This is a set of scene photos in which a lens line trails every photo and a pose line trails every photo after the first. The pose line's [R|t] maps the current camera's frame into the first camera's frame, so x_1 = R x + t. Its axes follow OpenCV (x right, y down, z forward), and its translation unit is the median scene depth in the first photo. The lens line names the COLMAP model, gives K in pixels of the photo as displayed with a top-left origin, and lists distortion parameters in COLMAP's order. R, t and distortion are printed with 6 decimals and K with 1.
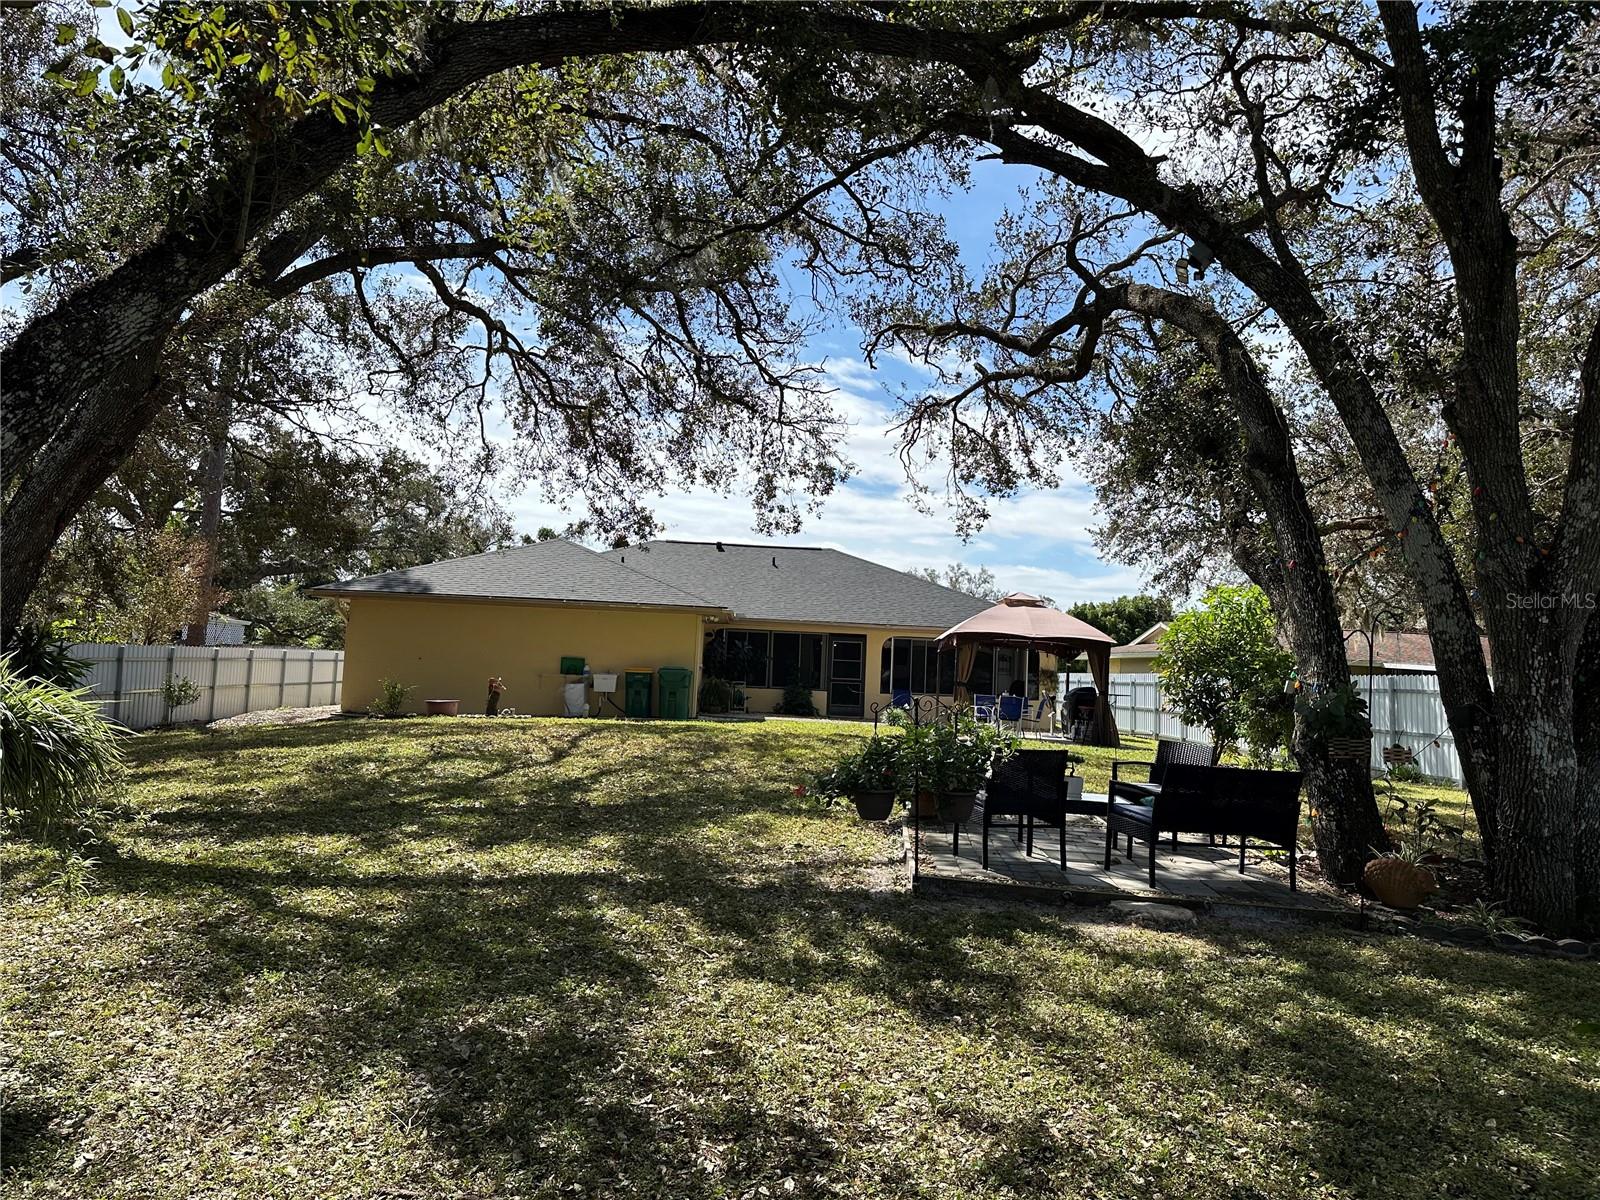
lens RADIAL K [[1087.3, 0, 788.3], [0, 1087.3, 589.4], [0, 0, 1]] dist [-0.016234, -0.024163]
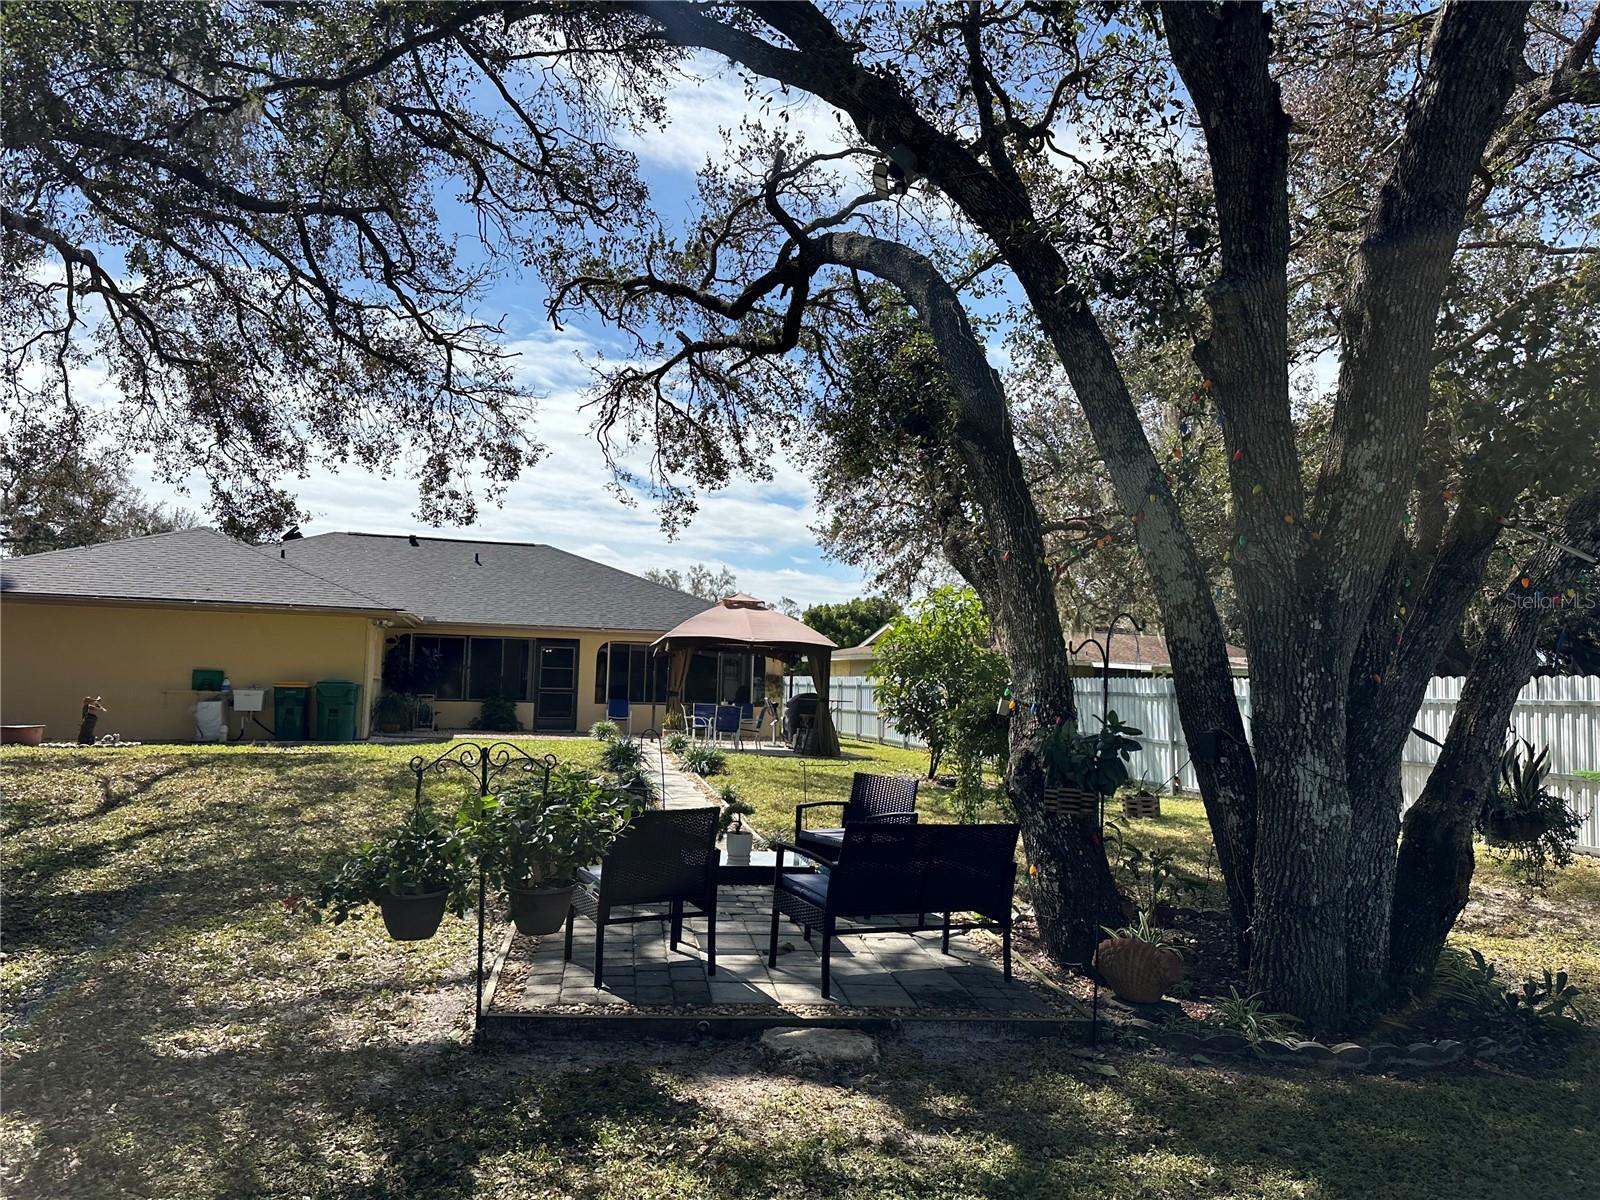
lens RADIAL K [[1087.3, 0, 807.5], [0, 1087.3, 600.4], [0, 0, 1]] dist [-0.016234, -0.024163]
pose [[0.968492, 0.000763, 0.249044, 0.056173], [-0.002799, 0.999965, 0.007822, 0.002109], [-0.249029, -0.008273, 0.968461, 0.118560]]
